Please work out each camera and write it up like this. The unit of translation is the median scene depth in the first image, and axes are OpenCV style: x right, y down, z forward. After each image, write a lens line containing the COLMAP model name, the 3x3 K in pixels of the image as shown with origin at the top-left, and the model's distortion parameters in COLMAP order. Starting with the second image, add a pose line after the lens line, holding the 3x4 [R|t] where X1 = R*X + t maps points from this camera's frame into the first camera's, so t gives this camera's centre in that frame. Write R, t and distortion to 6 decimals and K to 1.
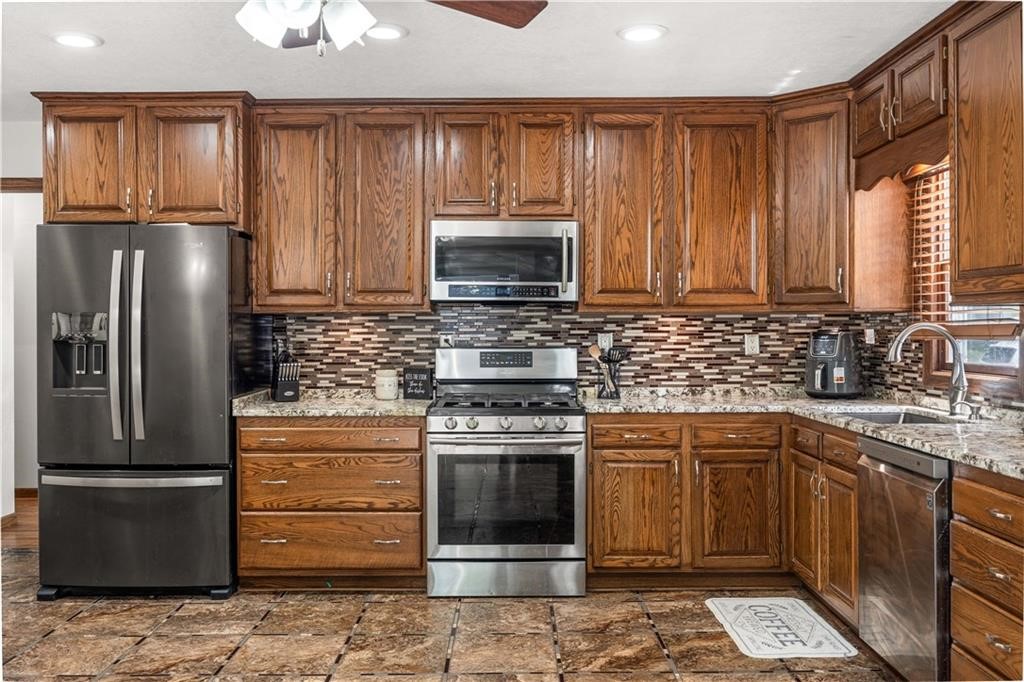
lens RADIAL K [[889.0, 0, 510.7], [0, 889.0, 337.5], [0, 0, 1]] dist [0.006183, 0.003431]
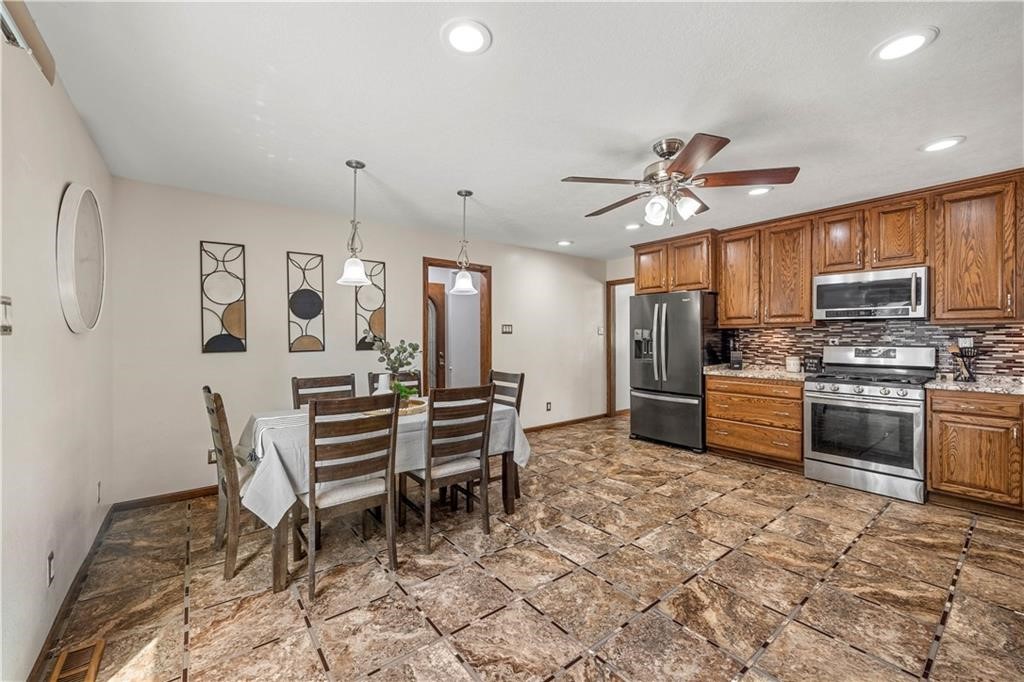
lens RADIAL K [[408.0, 0, 510.6], [0, 408.0, 340.4], [0, 0, 1]] dist [0.011900, -0.000144]
pose [[0.620851, 0.006832, -0.783899, 0.191881], [-0.005171, 0.999976, 0.004620, 0.000426], [0.783912, 0.001185, 0.620871, -0.027793]]
